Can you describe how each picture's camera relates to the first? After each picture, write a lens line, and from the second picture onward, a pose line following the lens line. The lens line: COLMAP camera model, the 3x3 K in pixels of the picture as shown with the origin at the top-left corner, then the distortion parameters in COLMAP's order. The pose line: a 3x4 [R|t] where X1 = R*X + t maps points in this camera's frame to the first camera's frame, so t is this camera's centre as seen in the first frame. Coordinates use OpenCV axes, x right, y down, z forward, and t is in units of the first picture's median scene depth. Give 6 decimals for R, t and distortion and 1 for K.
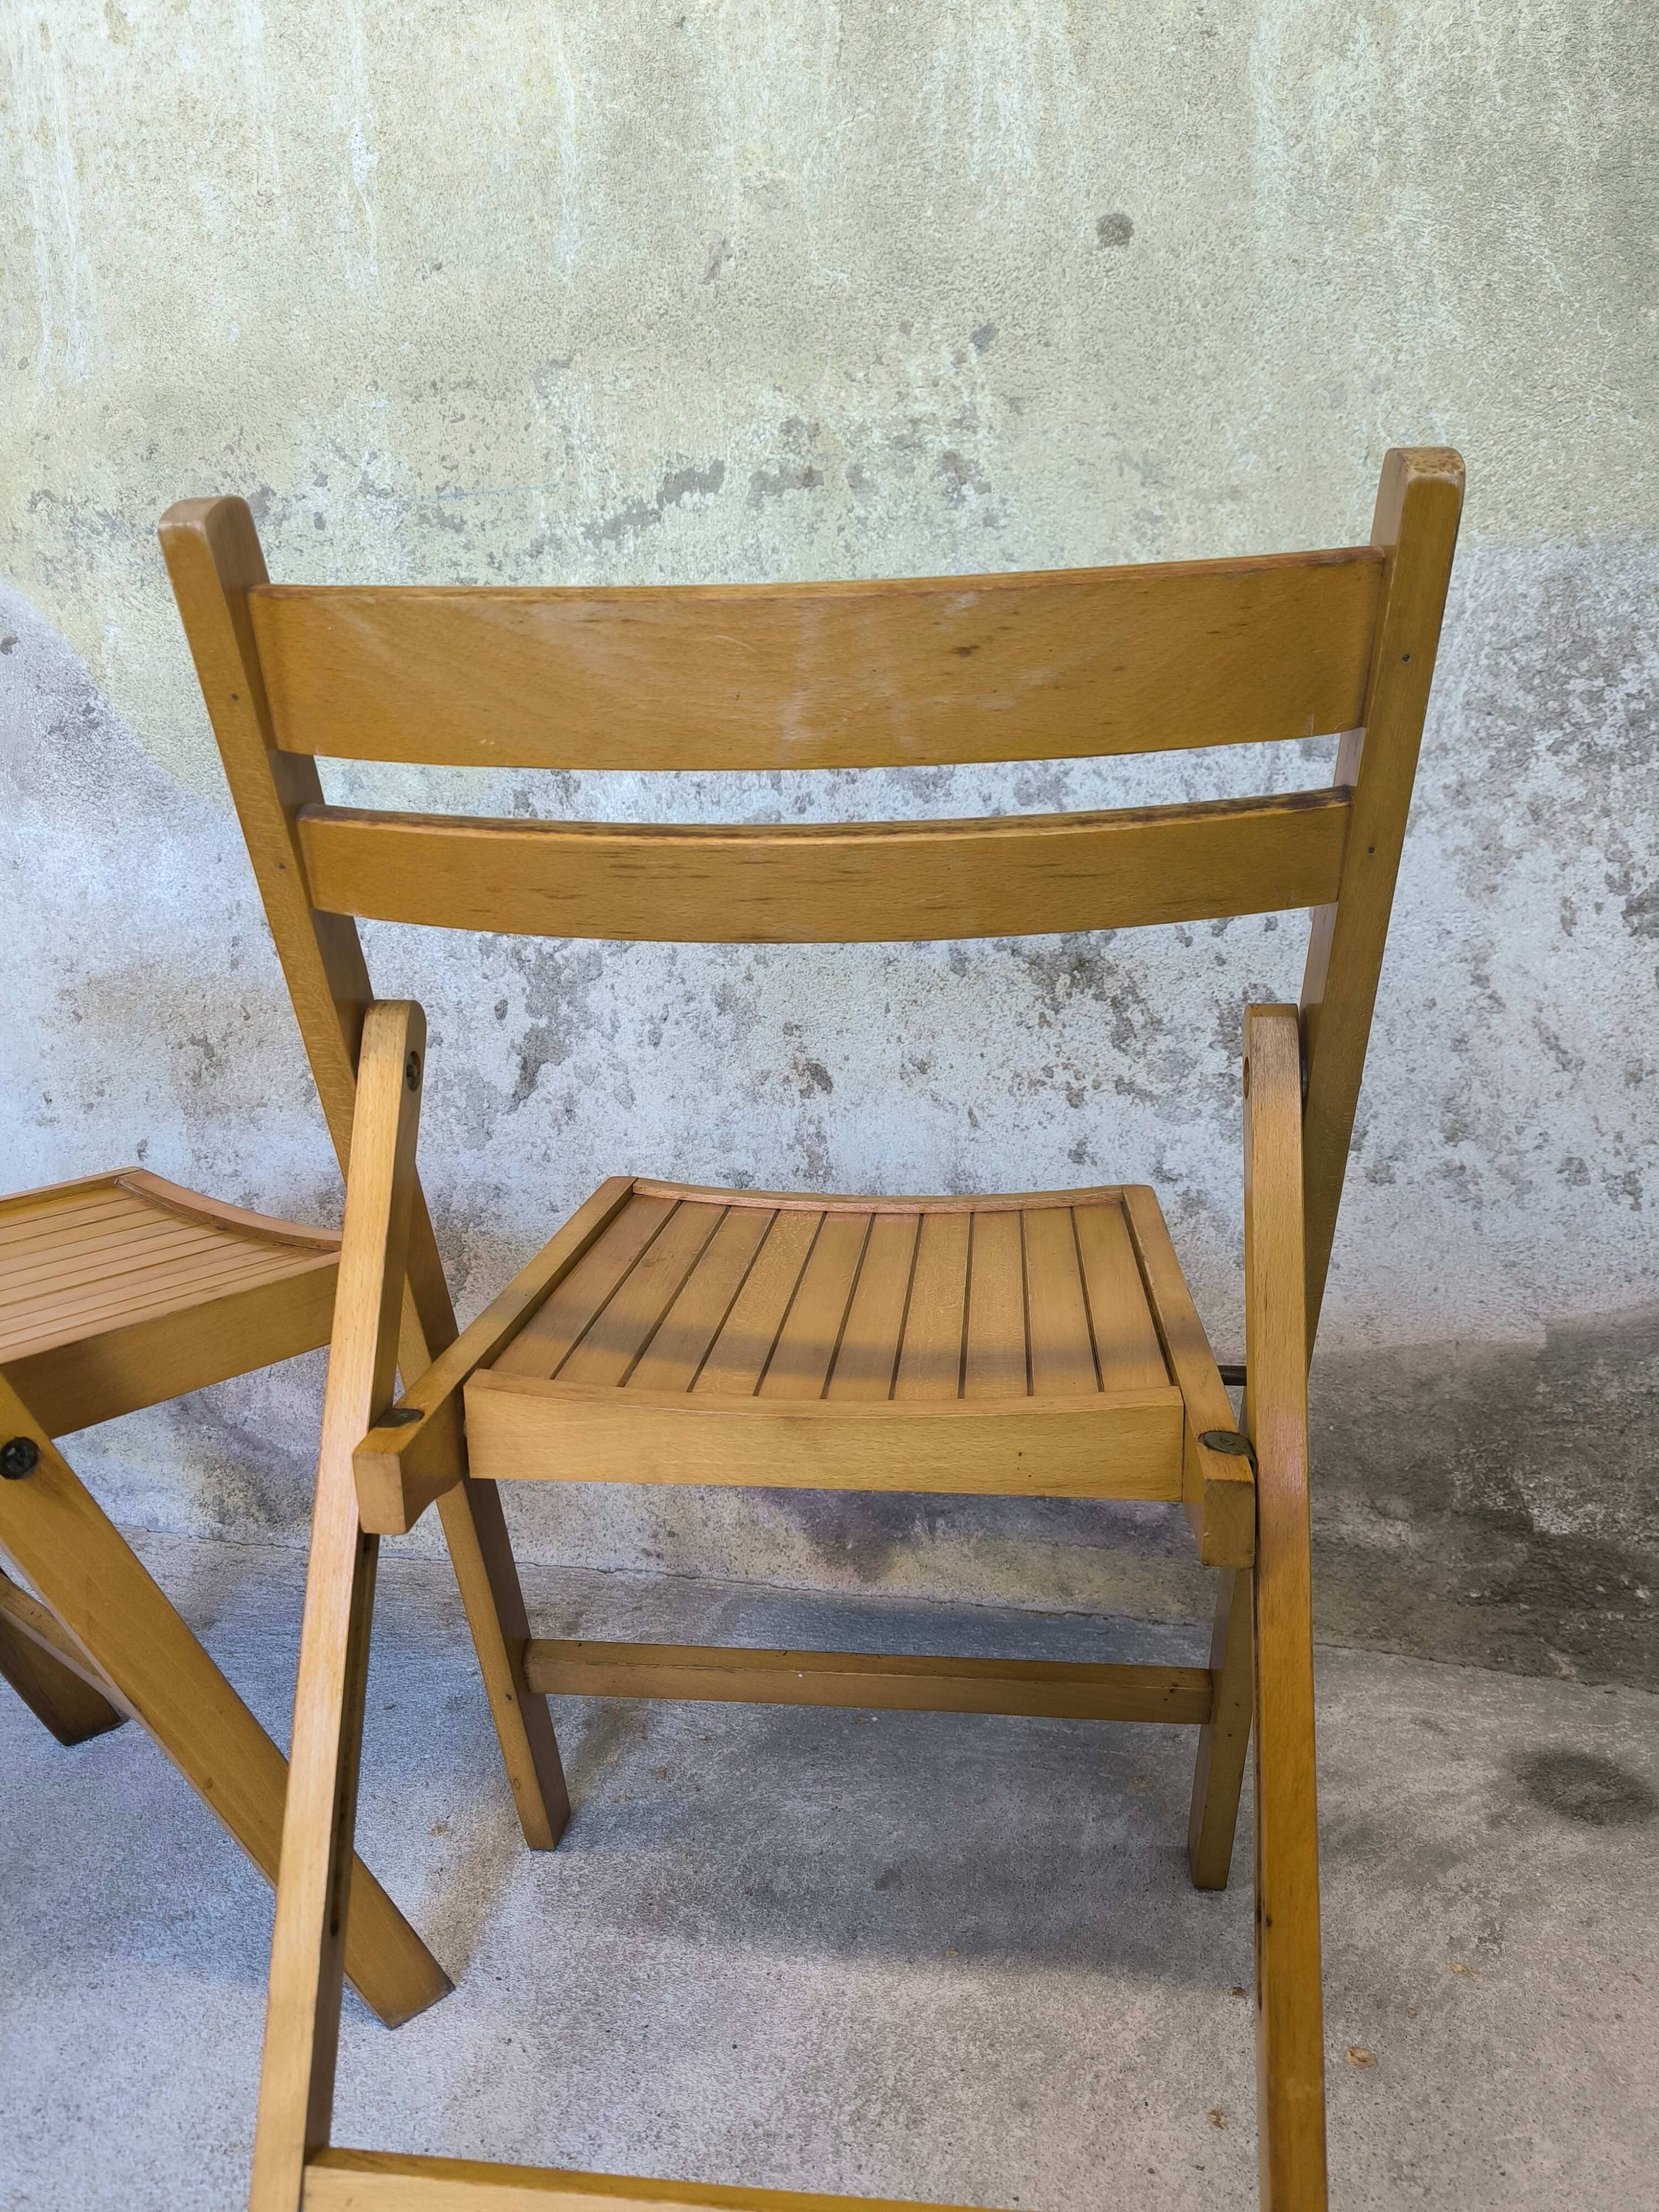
lens RADIAL K [[1558.5, 0, 795.2], [0, 1558.5, 1106.1], [0, 0, 1]] dist [0.038465, -0.034782]
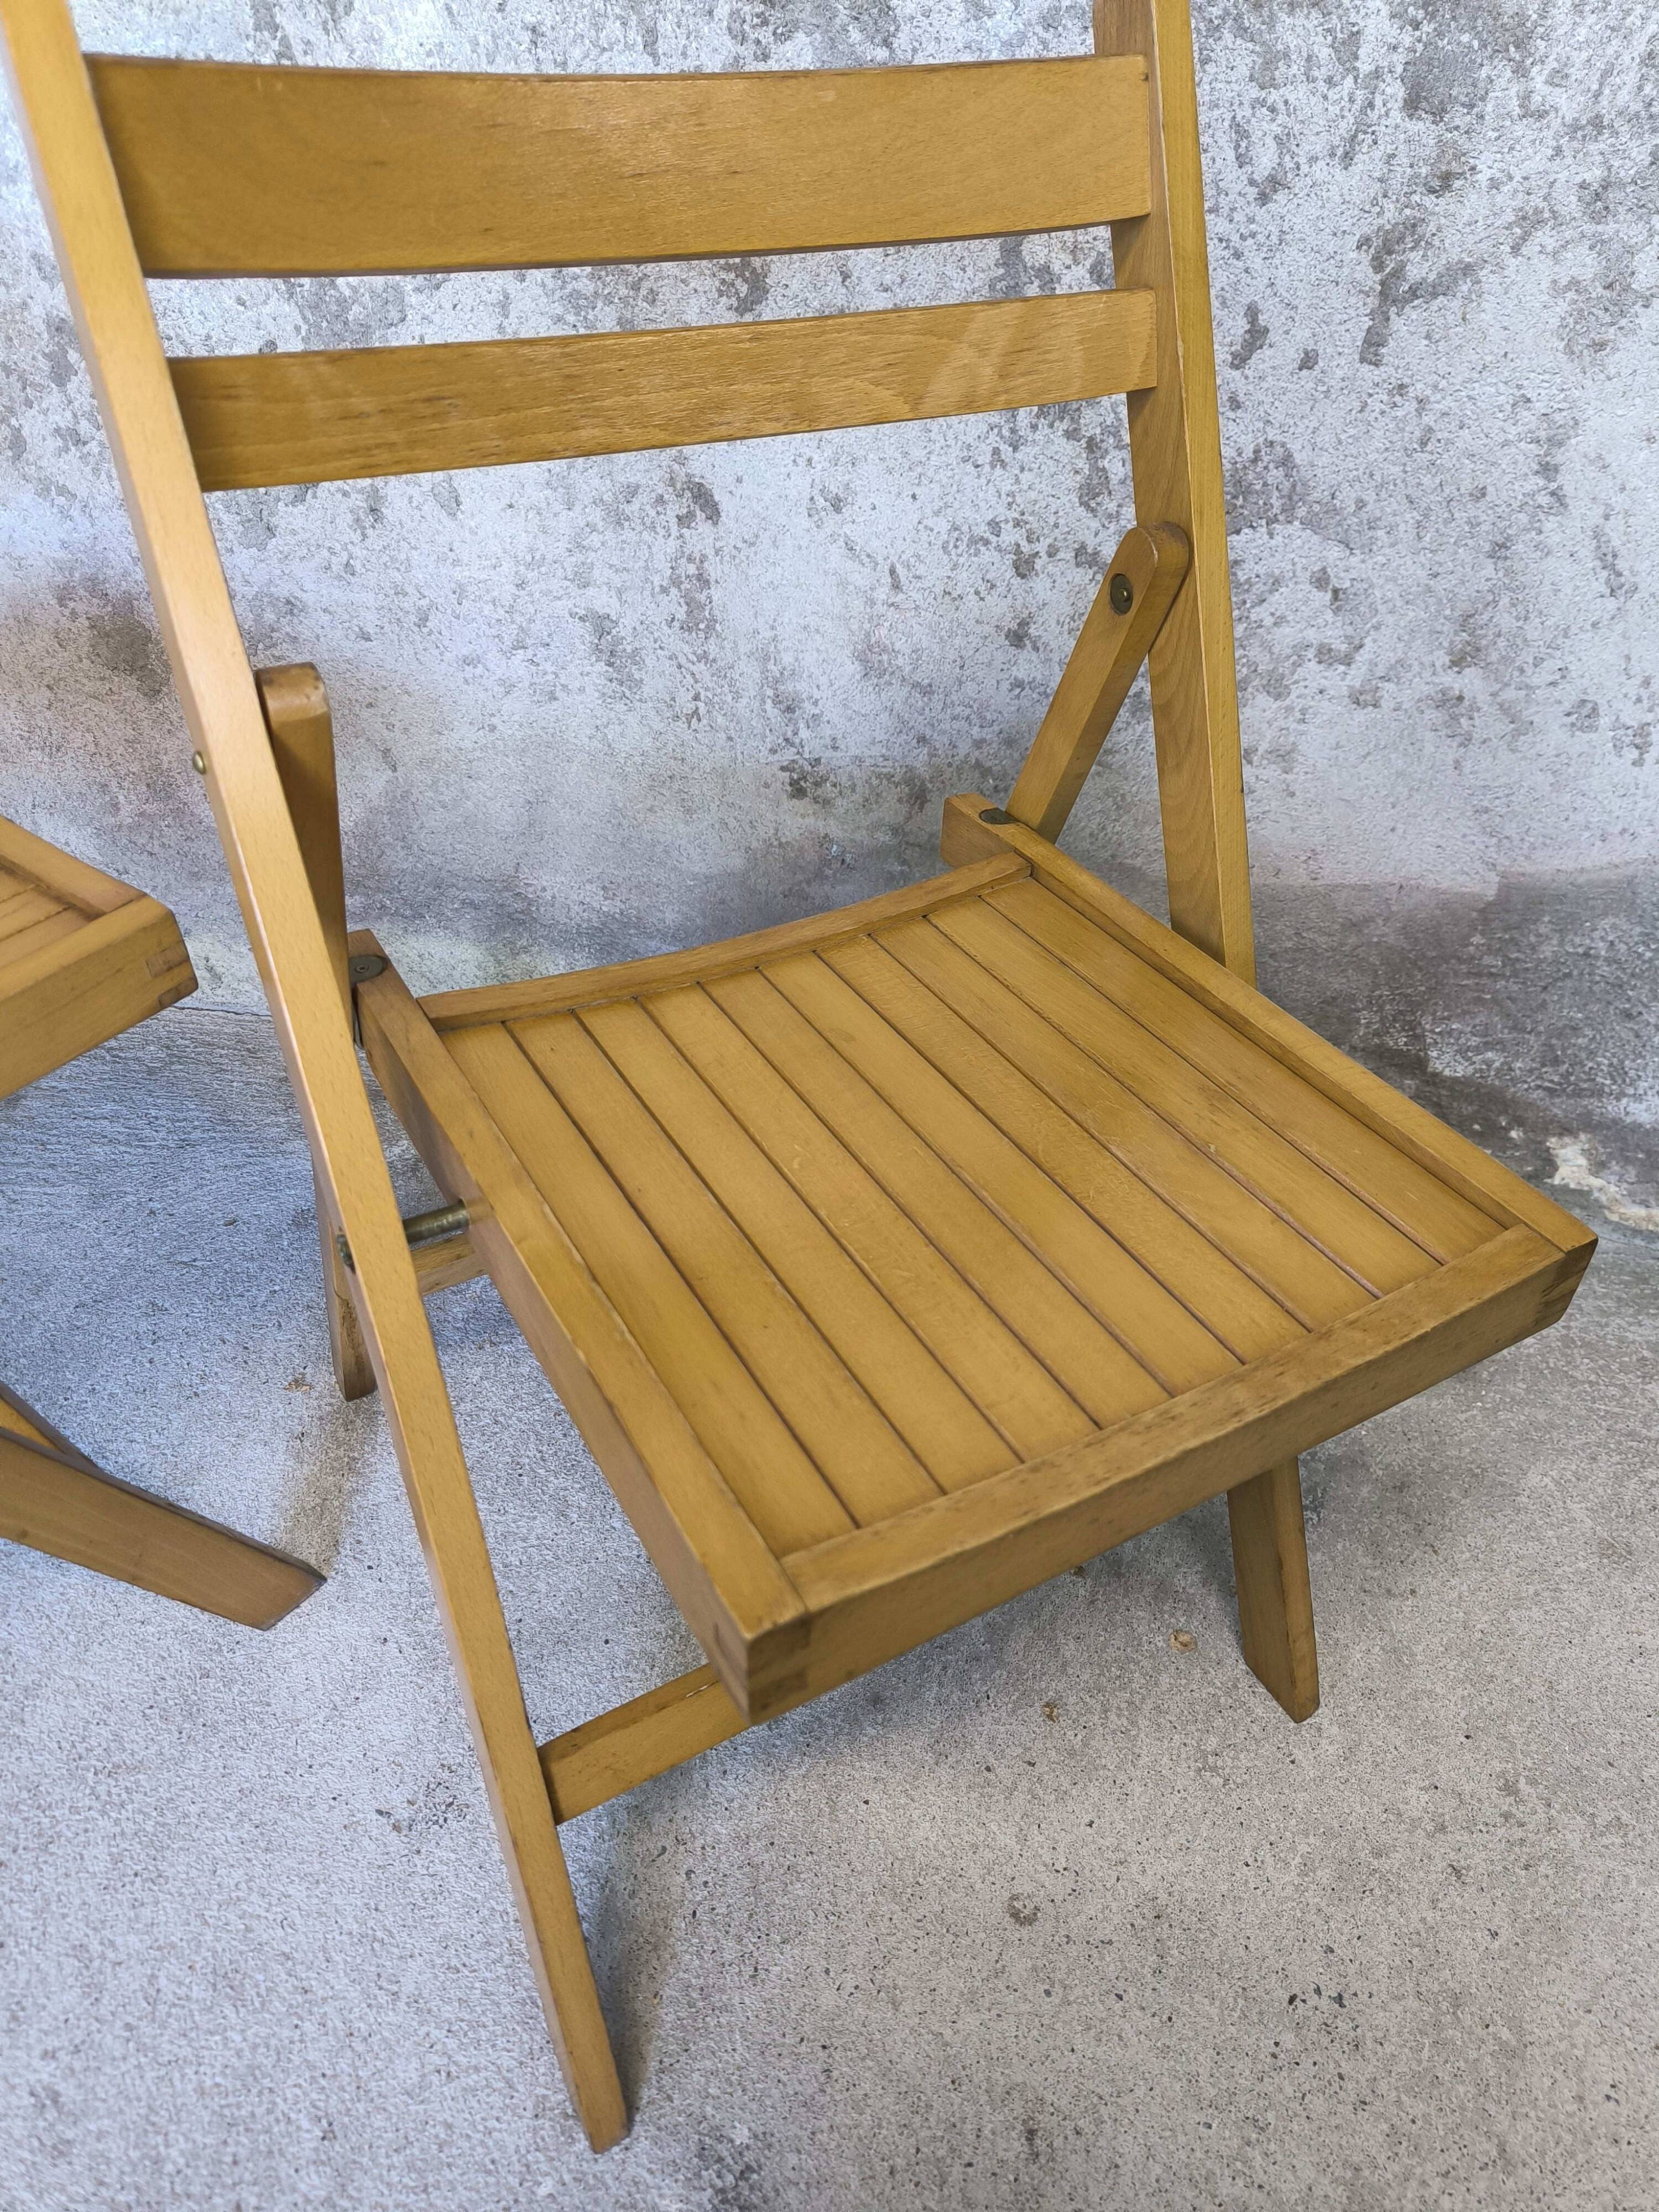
lens RADIAL K [[1558.5, 0, 835.7], [0, 1558.5, 1104.0], [0, 0, 1]] dist [0.038465, -0.034782]
pose [[0.992715, 0.009176, 0.120139, -0.010318], [-0.068721, 0.862132, 0.502001, -0.161063], [-0.098969, -0.506600, 0.856482, 0.177569]]
